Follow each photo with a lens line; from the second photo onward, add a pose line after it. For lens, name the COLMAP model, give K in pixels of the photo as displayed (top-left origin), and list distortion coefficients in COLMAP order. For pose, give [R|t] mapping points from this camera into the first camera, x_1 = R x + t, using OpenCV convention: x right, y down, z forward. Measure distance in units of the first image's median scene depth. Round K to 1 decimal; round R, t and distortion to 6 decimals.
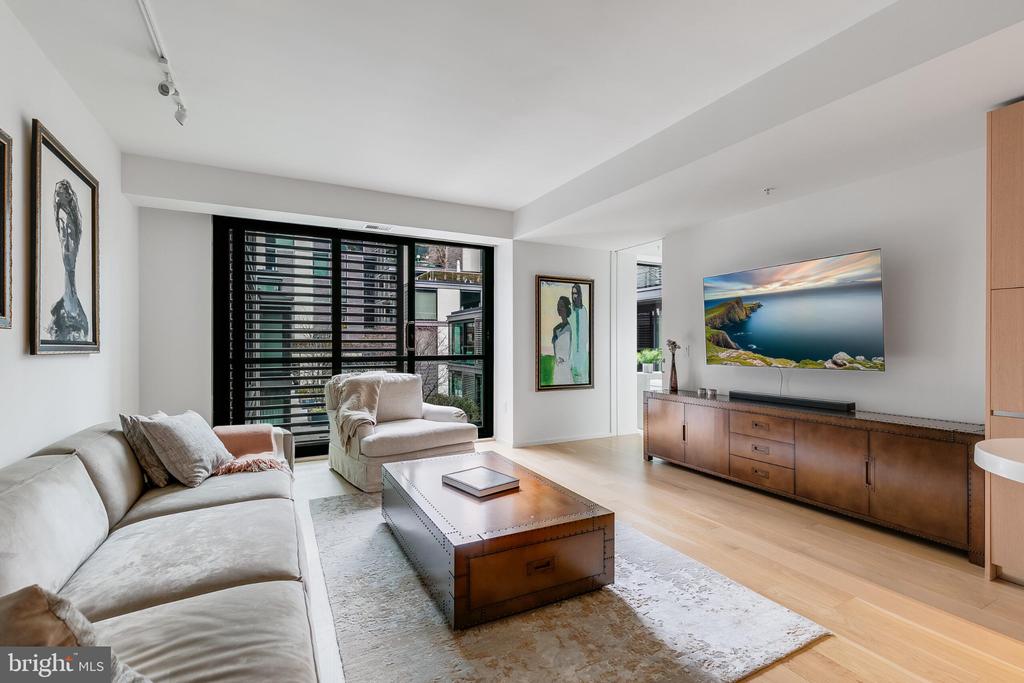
lens RADIAL K [[458.8, 0, 508.2], [0, 458.8, 344.7], [0, 0, 1]] dist [0.002622, -0.000308]
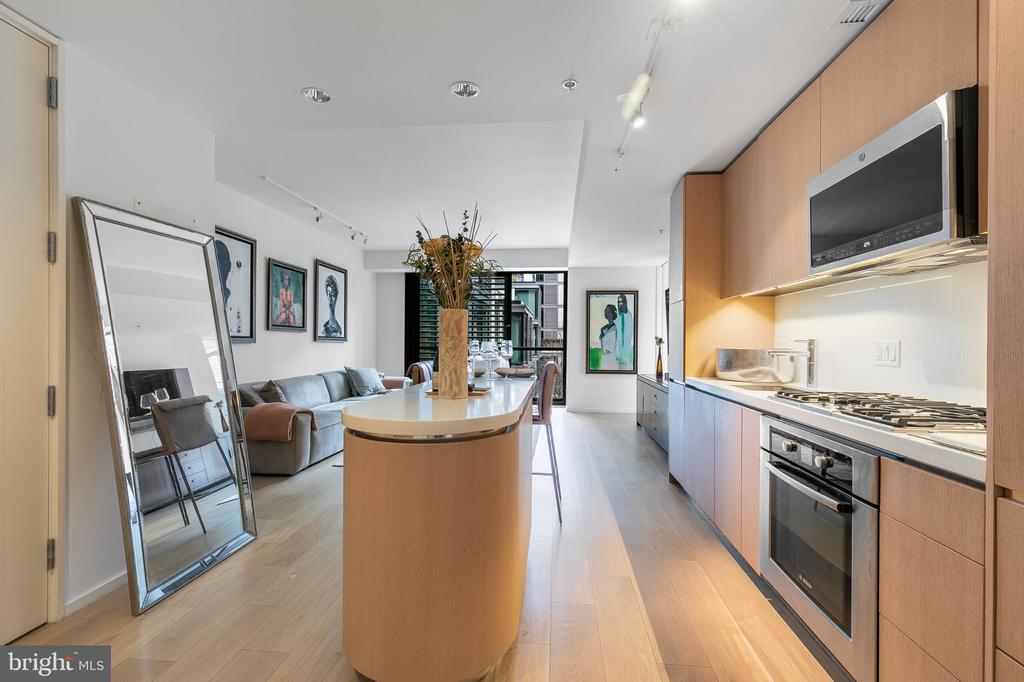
lens RADIAL K [[458.8, 0, 508.2], [0, 458.8, 344.2], [0, 0, 1]] dist [0.002622, -0.000308]
pose [[0.834128, 0.008017, -0.551513, 0.797340], [-0.007198, 0.999967, 0.003651, 0.010462], [0.551524, 0.000925, 0.834158, -0.371997]]
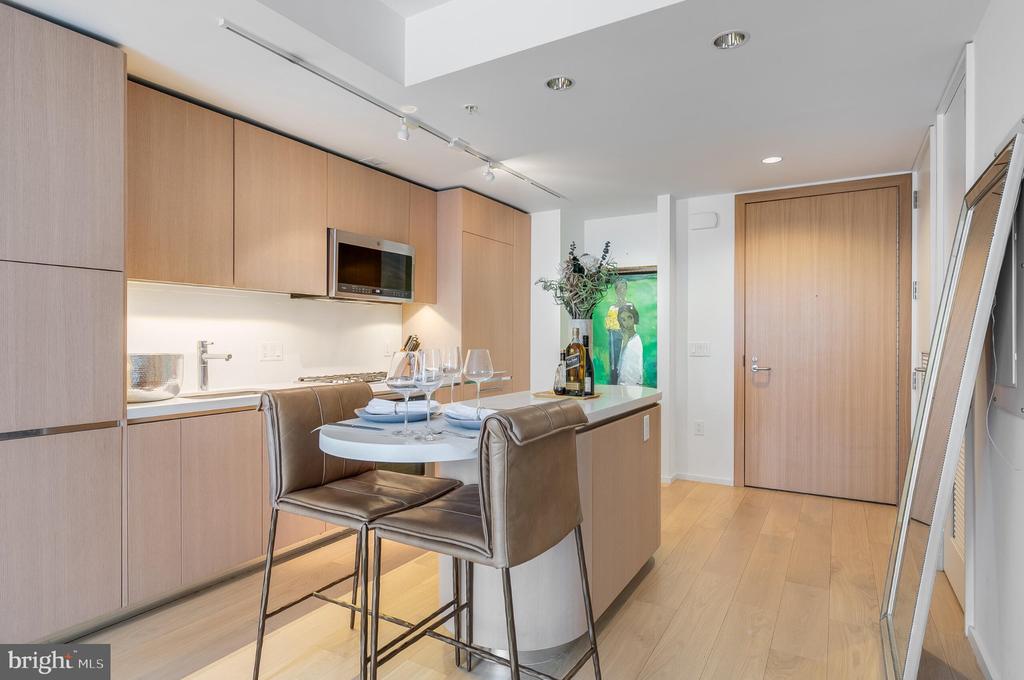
lens RADIAL K [[546.2, 0, 513.7], [0, 546.2, 341.8], [0, 0, 1]] dist [0.001626, -0.000123]
pose [[-0.528337, -0.005261, 0.849019, -0.024492], [0.001313, 0.999975, 0.007014, -0.000345], [-0.849034, 0.004821, -0.528316, 0.403508]]
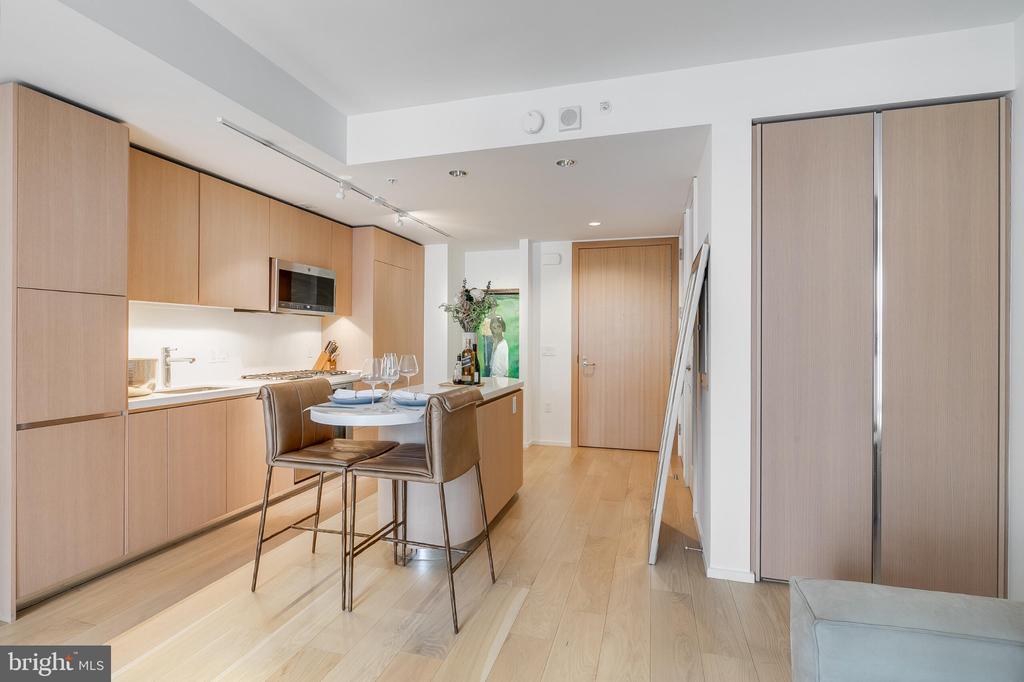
lens RADIAL K [[475.0, 0, 512.0], [0, 475.0, 341.0], [0, 0, 1]] dist [0.000499, -0.000430]
pose [[-0.721797, -0.006784, 0.692071, -0.137584], [-0.001698, 0.999966, 0.008031, -0.014414], [-0.692103, 0.004622, -0.721784, 0.538402]]
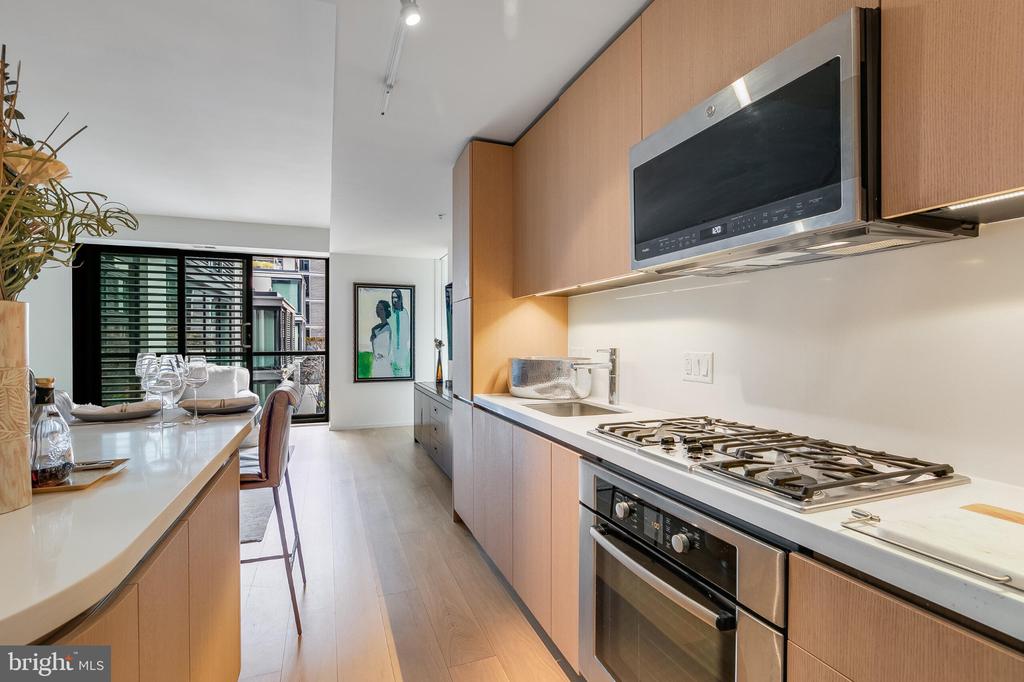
lens RADIAL K [[475.0, 0, 512.0], [0, 475.0, 341.0], [0, 0, 1]] dist [0.000499, -0.000430]
pose [[0.994193, 0.000230, -0.107612, 0.739523], [-0.000191, 1.000000, 0.000373, -0.005671], [0.107612, -0.000350, 0.994193, -0.187856]]
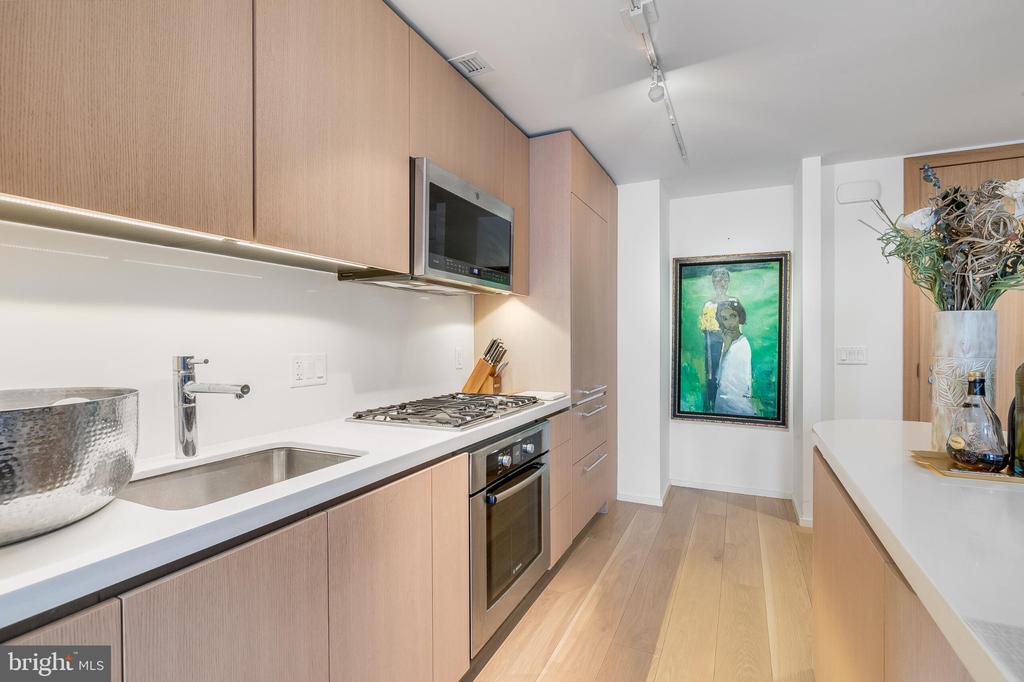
lens RADIAL K [[475.0, 0, 512.0], [0, 475.0, 341.0], [0, 0, 1]] dist [0.000499, -0.000430]
pose [[-0.600234, -0.001343, 0.799824, 0.426667], [0.005880, 0.999964, 0.006092, -0.007418], [-0.799803, 0.008359, -0.600204, 0.386291]]
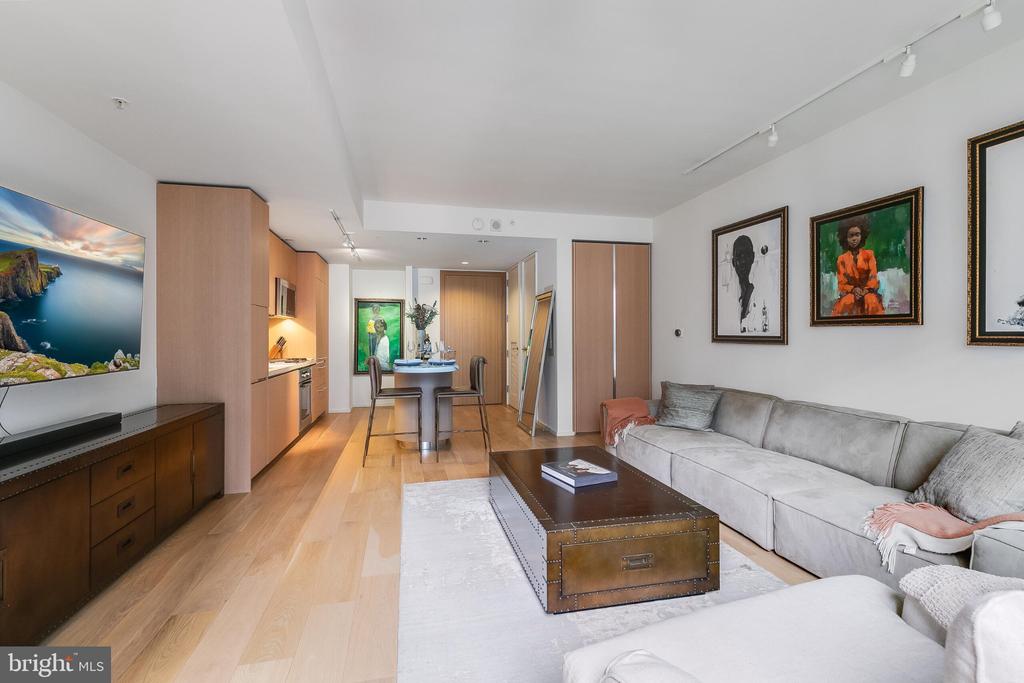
lens RADIAL K [[465.7, 0, 511.5], [0, 465.7, 336.1], [0, 0, 1]] dist [0.004807, -0.000190]
pose [[-0.968667, 0.005260, 0.248309, -0.110677], [0.005703, 0.999983, 0.001066, -0.004476], [-0.248299, 0.002448, -0.968680, 1.256972]]
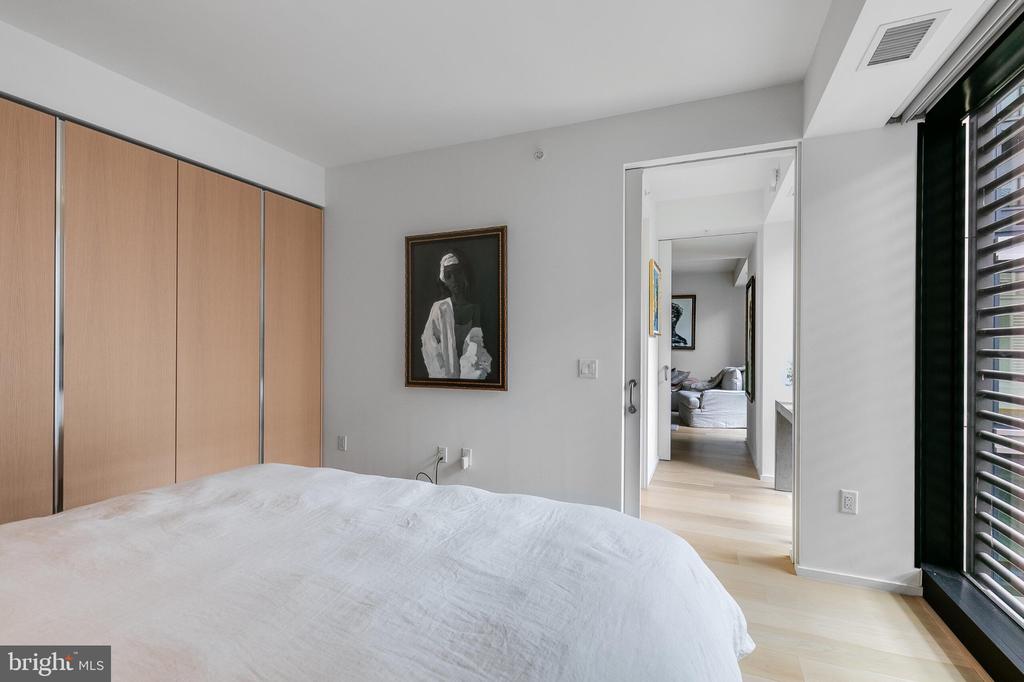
lens RADIAL K [[458.8, 0, 508.2], [0, 458.8, 344.2], [0, 0, 1]] dist [0.002622, -0.000308]
pose [[-0.776884, -0.001382, -0.629642, 1.449958], [-0.003138, 0.999994, 0.001676, -0.016594], [0.629636, 0.003278, -0.776883, 1.861333]]
